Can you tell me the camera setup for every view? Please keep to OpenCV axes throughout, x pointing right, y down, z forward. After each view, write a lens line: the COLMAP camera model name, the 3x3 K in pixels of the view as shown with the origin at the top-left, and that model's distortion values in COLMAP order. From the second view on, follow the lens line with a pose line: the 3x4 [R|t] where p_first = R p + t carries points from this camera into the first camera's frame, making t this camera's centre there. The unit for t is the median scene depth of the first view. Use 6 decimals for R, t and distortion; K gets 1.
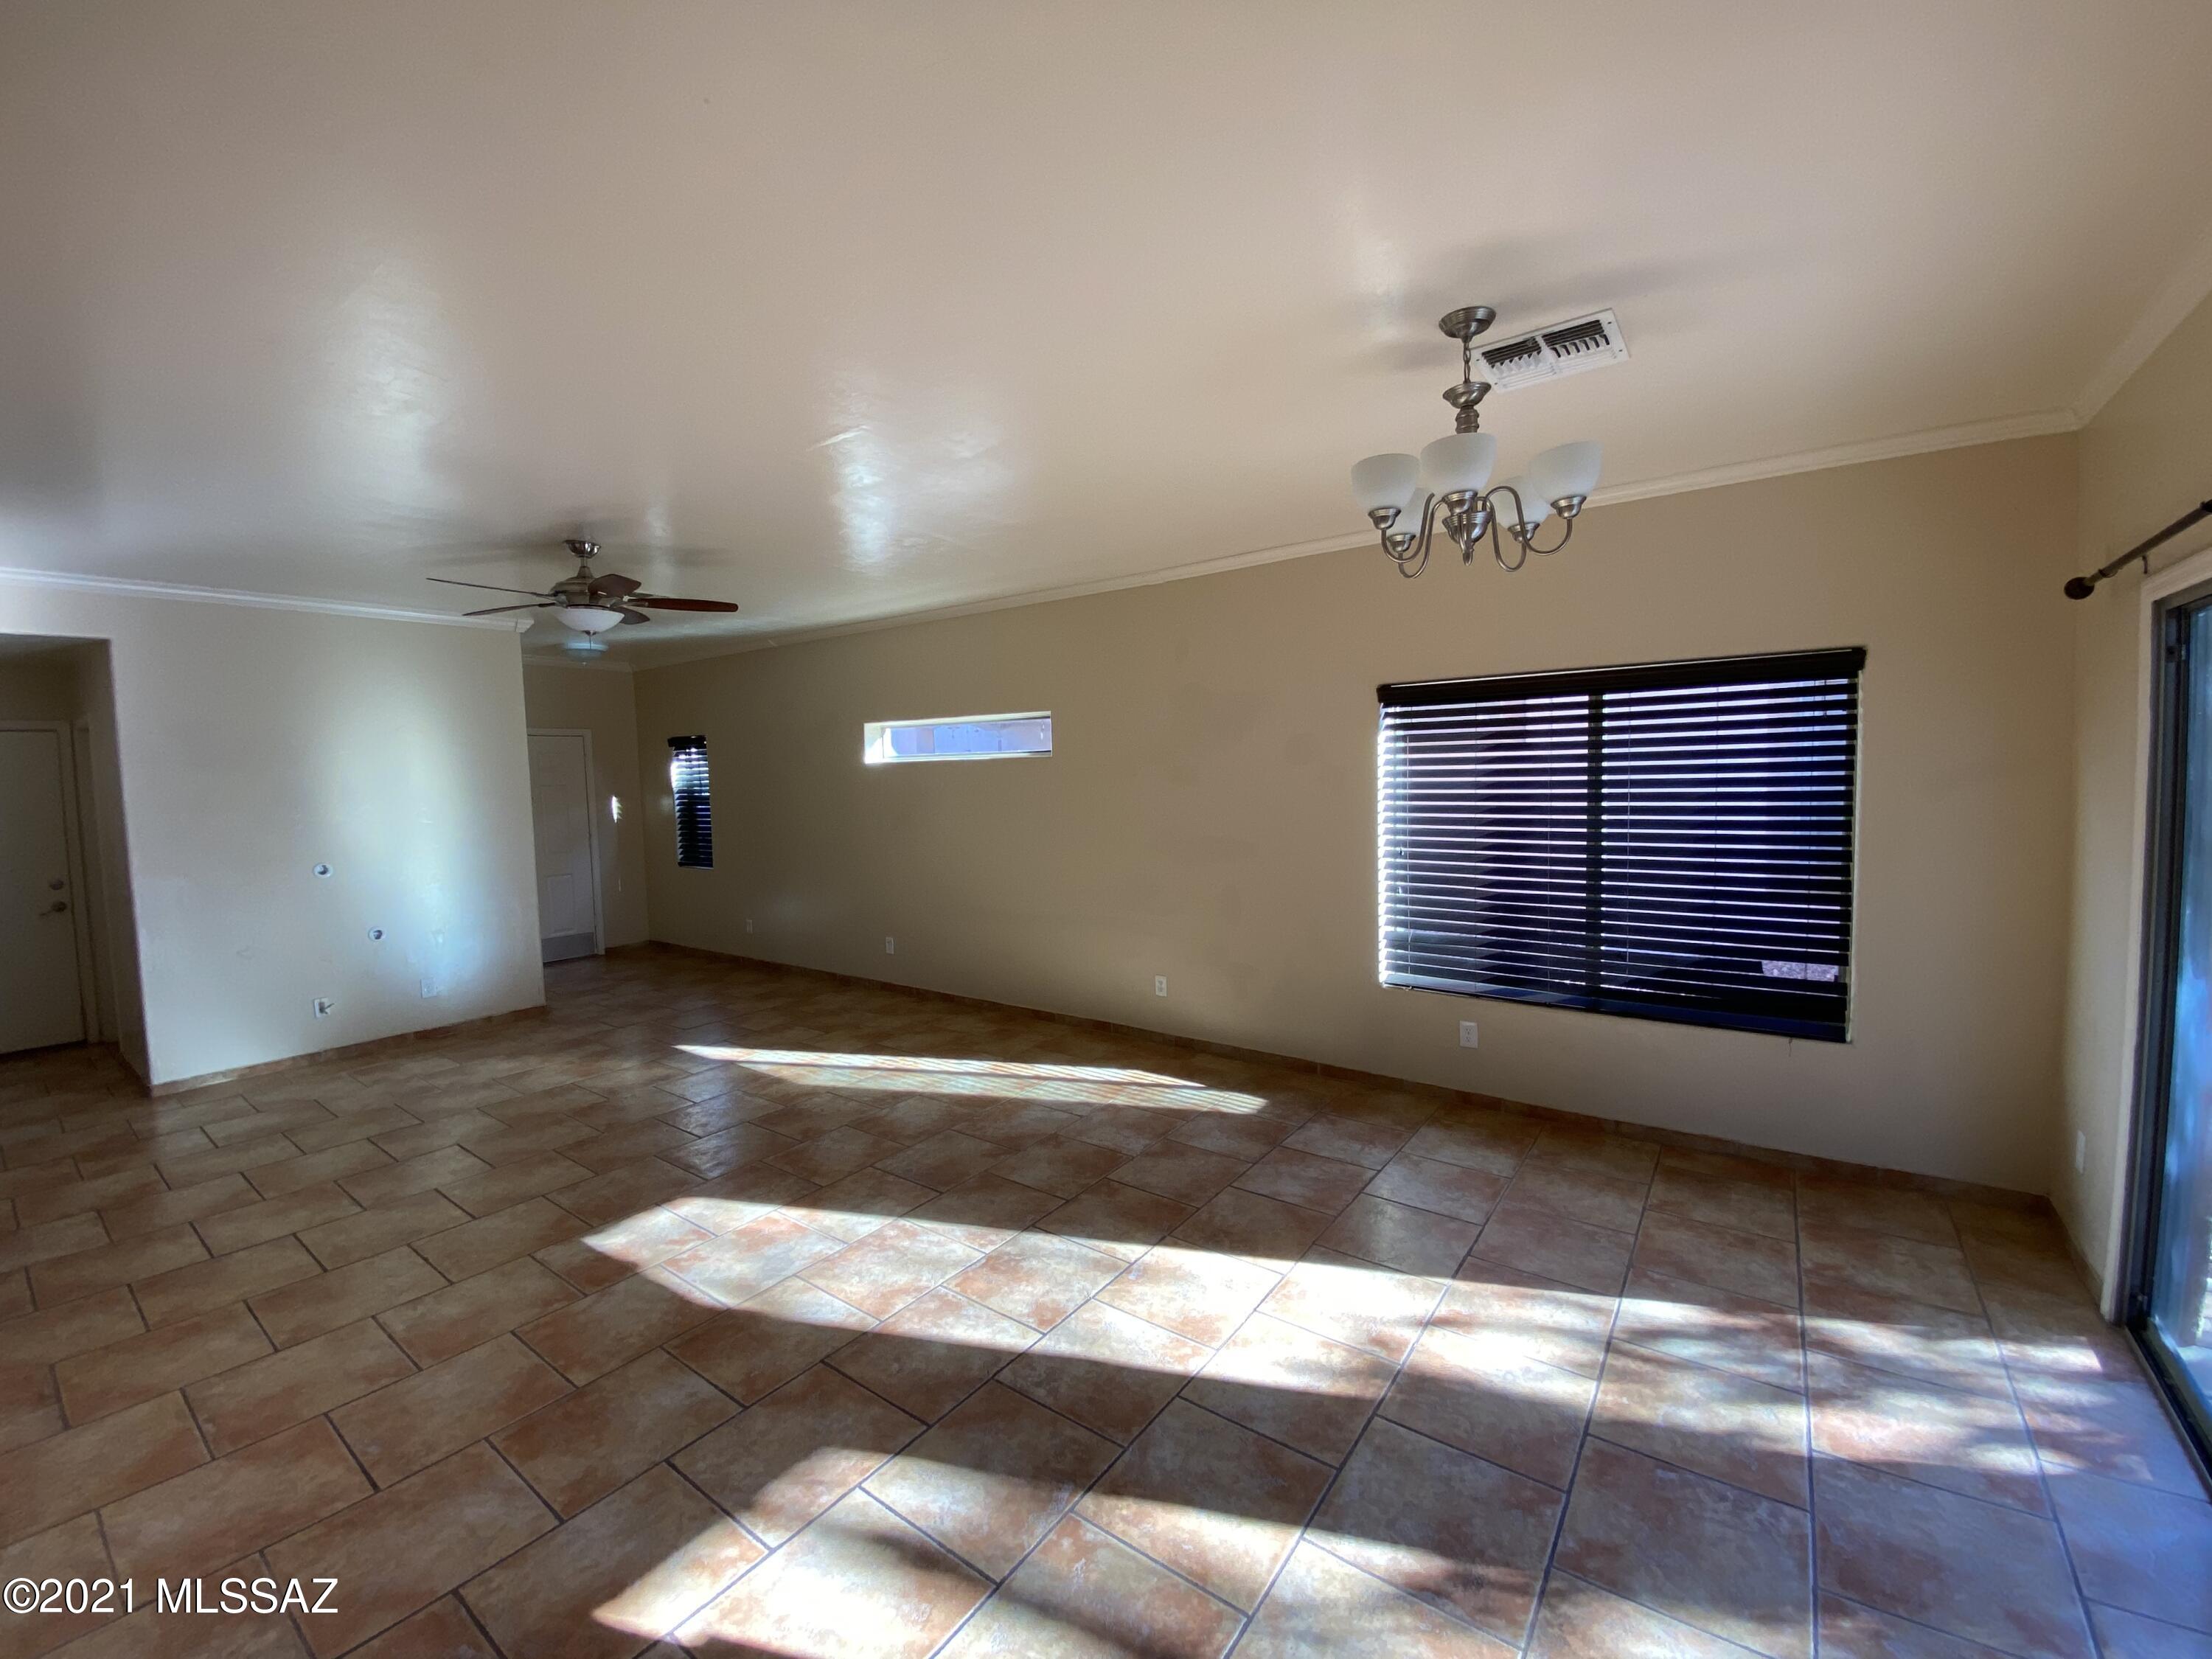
lens RADIAL K [[878.9, 0, 1143.6], [0, 878.9, 820.0], [0, 0, 1]] dist [0.025254, -0.017729]
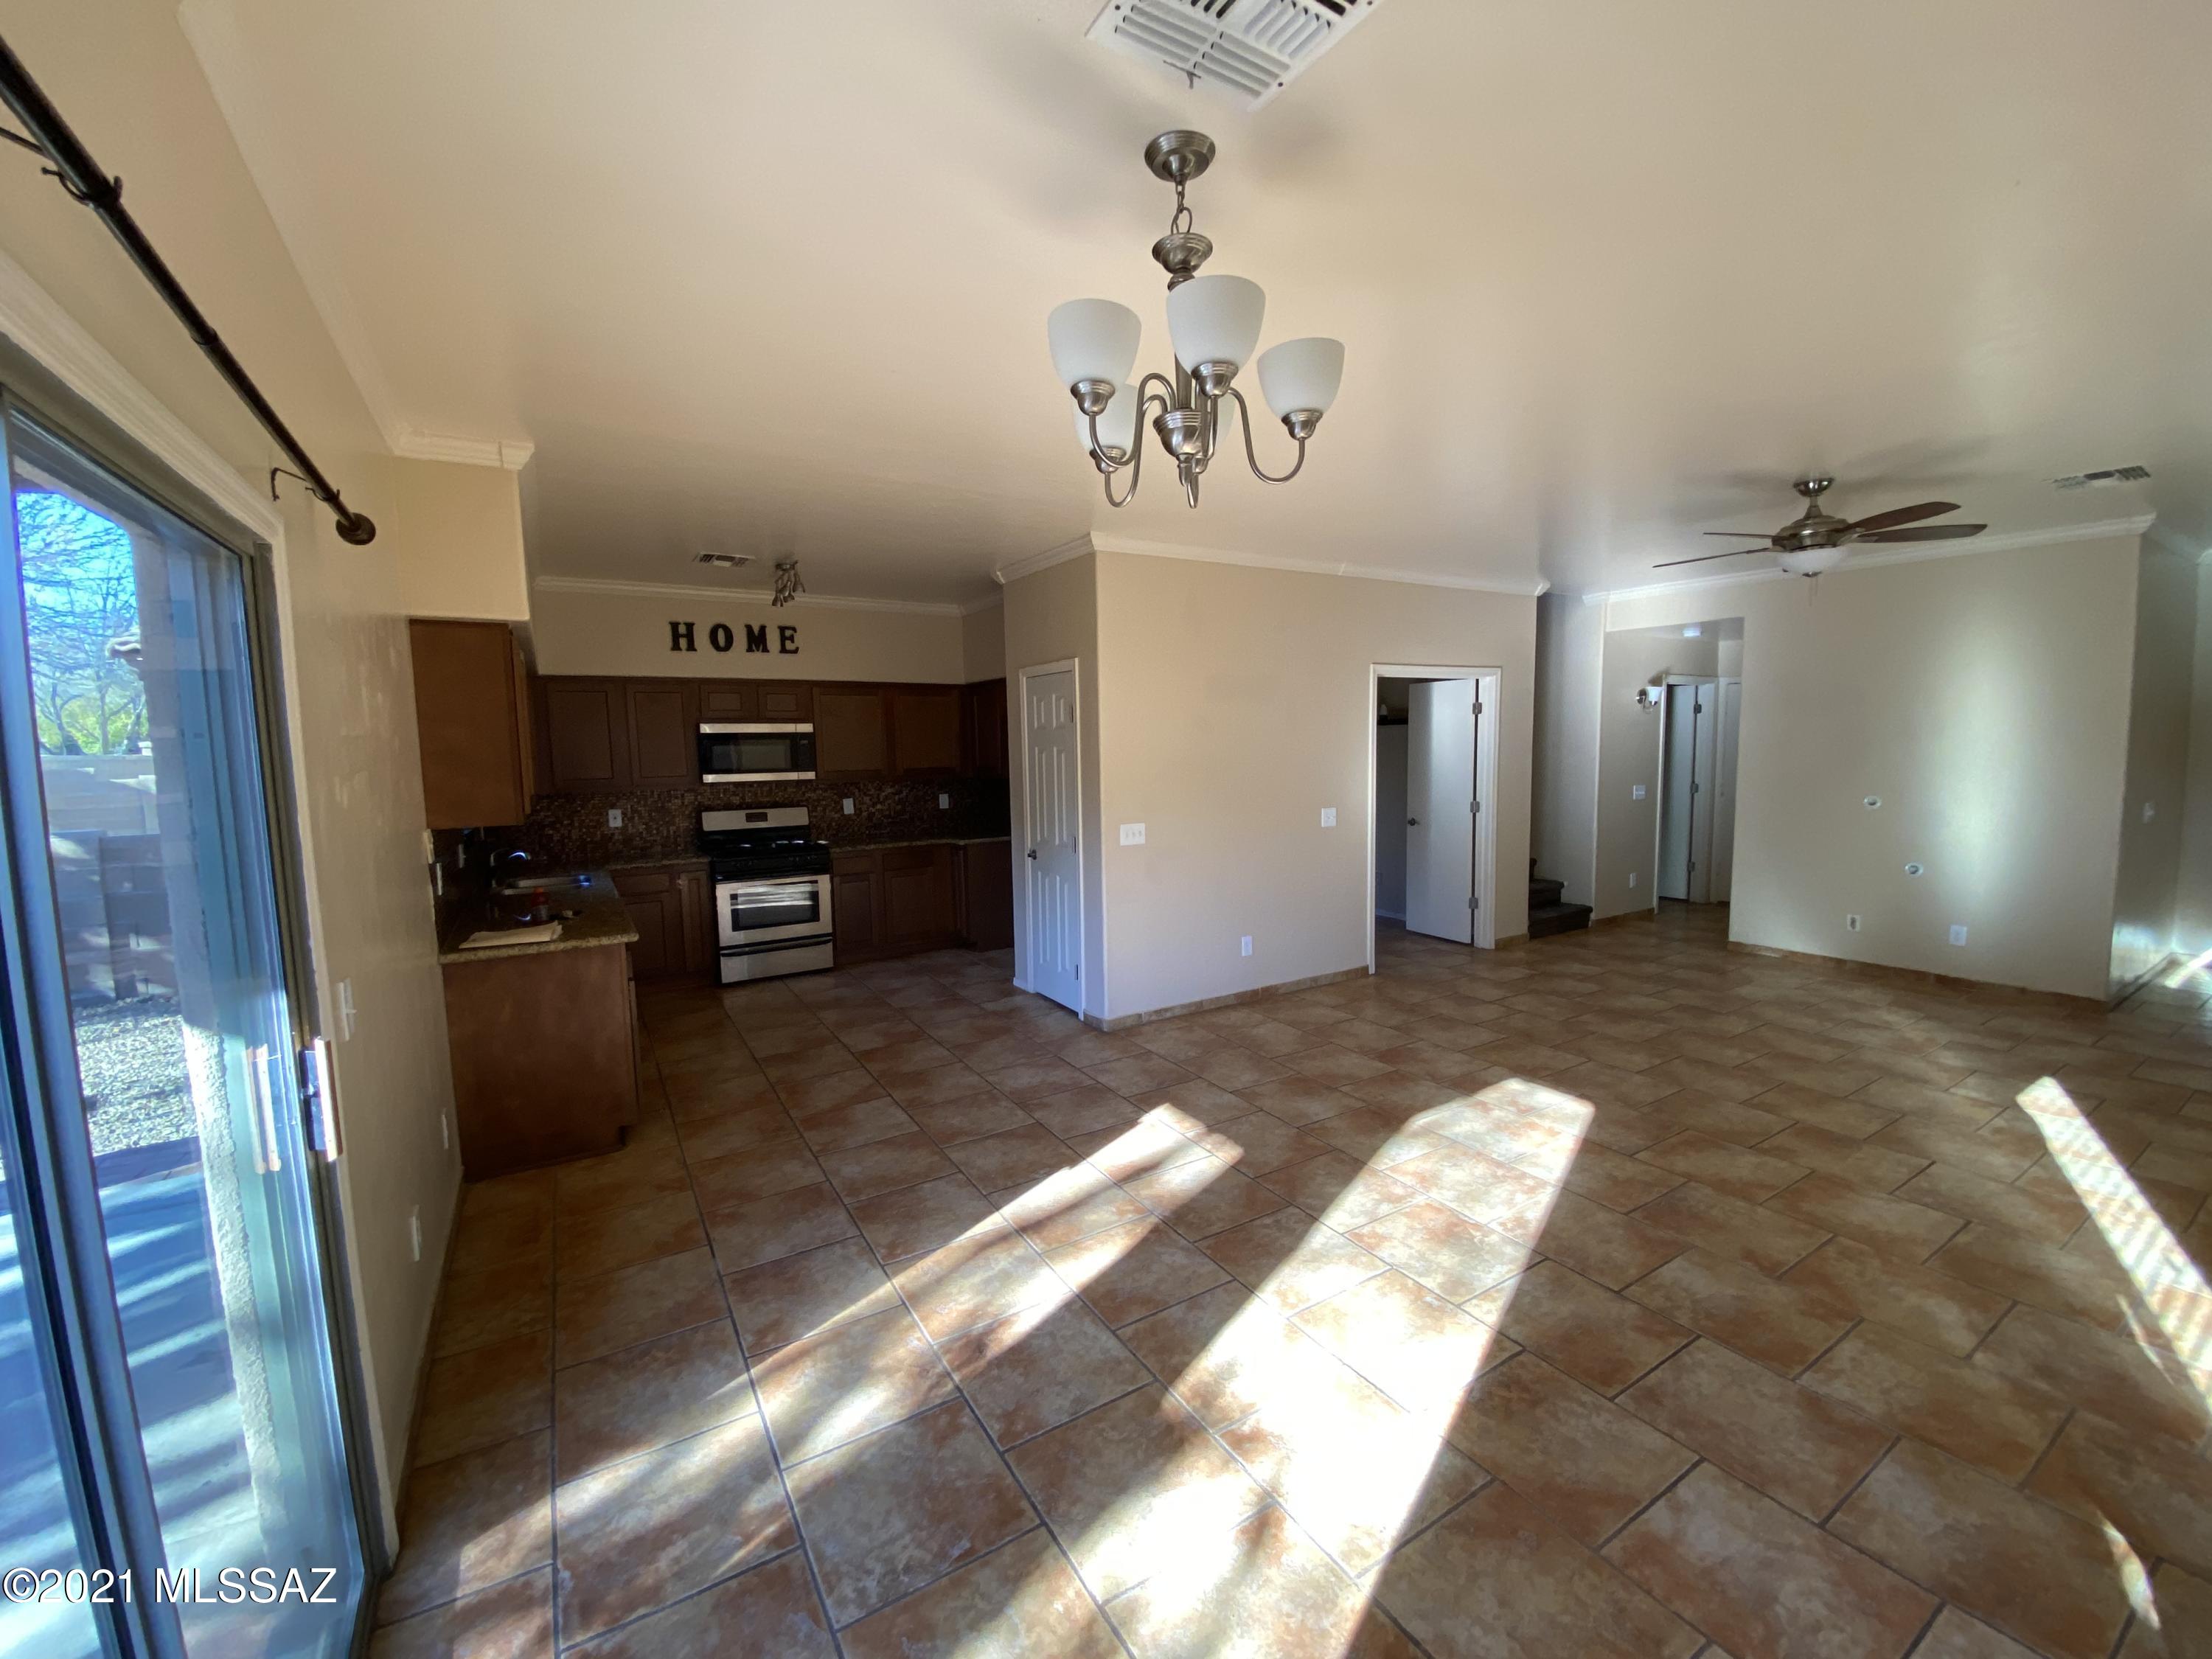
lens RADIAL K [[905.8, 0, 1106.0], [0, 905.8, 829.5], [0, 0, 1]] dist [0.028025, -0.000186]
pose [[-0.388269, 0.121870, -0.913452, 0.876520], [-0.027768, 0.989220, 0.143782, -0.085514], [0.921128, 0.081191, -0.380699, 0.965699]]
